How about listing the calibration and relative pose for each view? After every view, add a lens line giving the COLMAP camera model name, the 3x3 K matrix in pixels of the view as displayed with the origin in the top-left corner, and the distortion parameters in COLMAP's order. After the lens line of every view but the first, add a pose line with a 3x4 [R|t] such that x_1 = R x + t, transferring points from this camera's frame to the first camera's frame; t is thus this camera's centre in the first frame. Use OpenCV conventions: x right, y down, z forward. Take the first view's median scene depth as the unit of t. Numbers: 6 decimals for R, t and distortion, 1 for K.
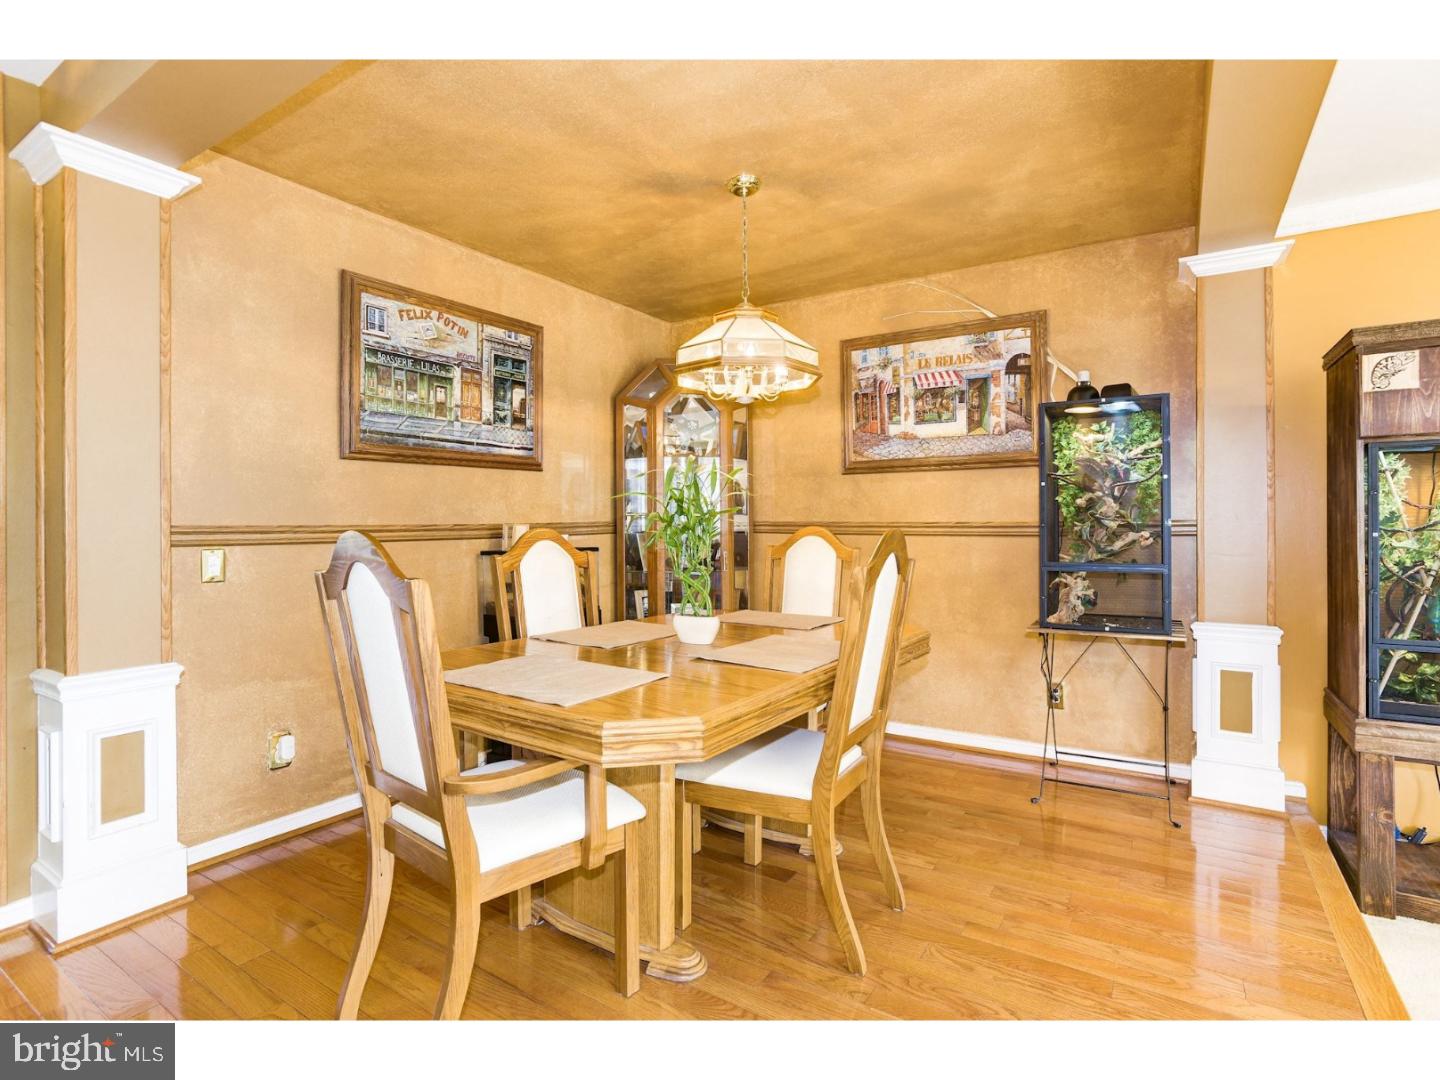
lens RADIAL K [[735.7, 0, 720.4], [0, 735.7, 535.5], [0, 0, 1]] dist [-0.026456, 0.009592]
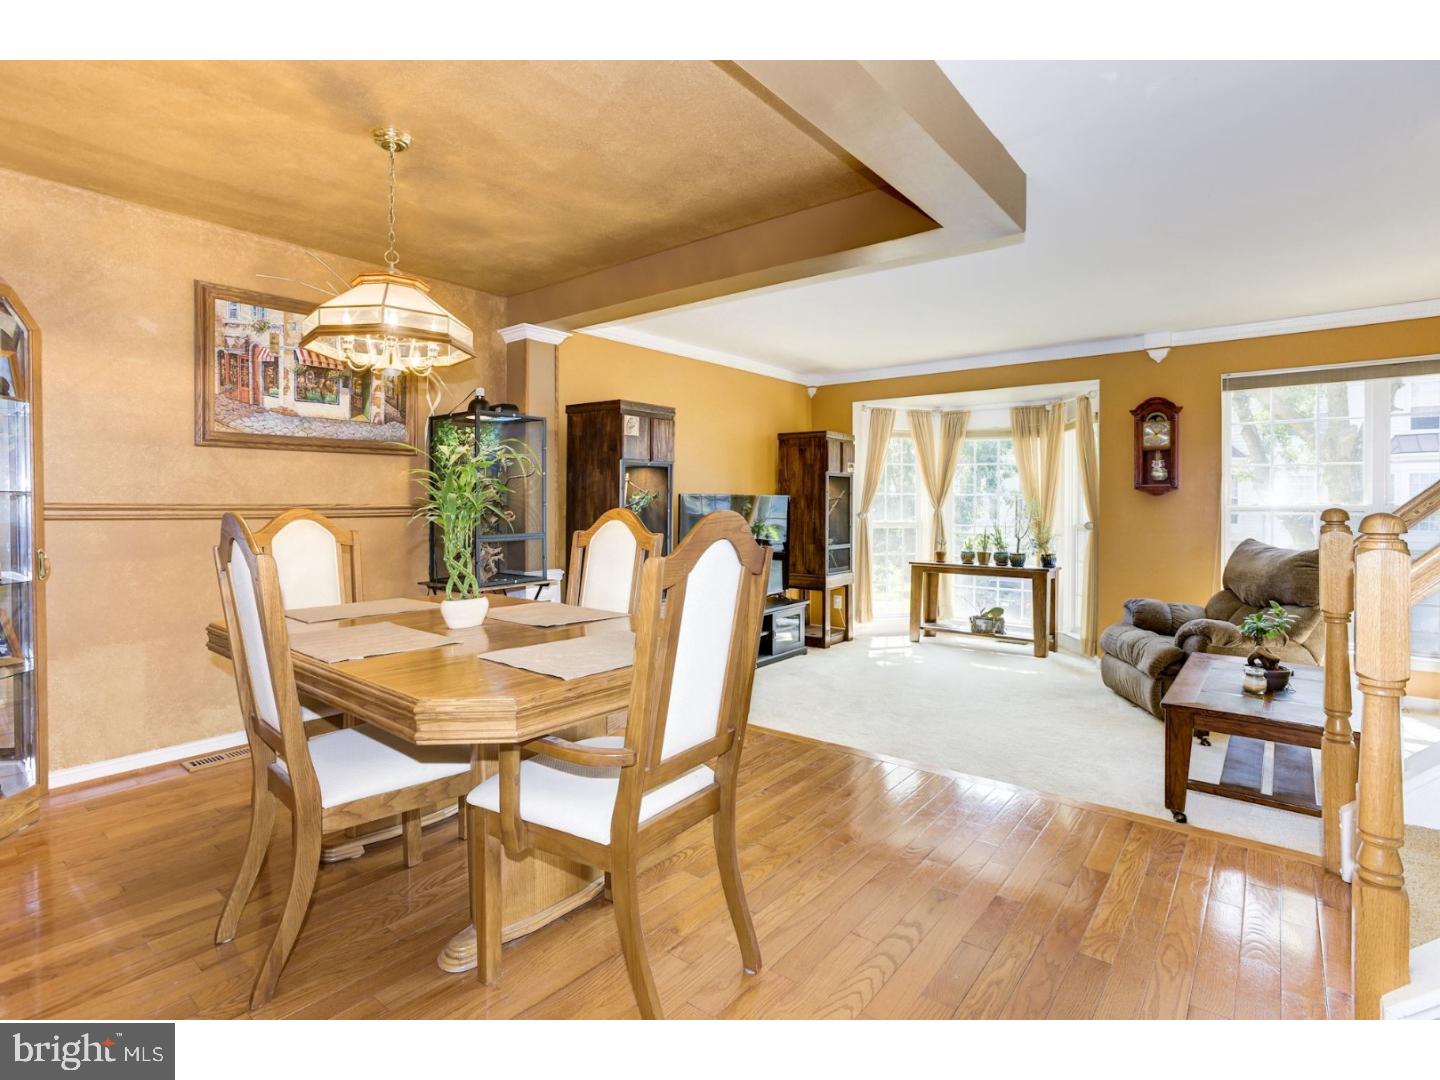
lens RADIAL K [[735.7, 0, 717.7], [0, 735.7, 539.7], [0, 0, 1]] dist [-0.026456, 0.009592]
pose [[0.096050, -0.052382, 0.993997, -0.627581], [0.009897, 0.998615, 0.051669, -0.015364], [-0.995327, 0.004875, 0.096436, 0.367587]]
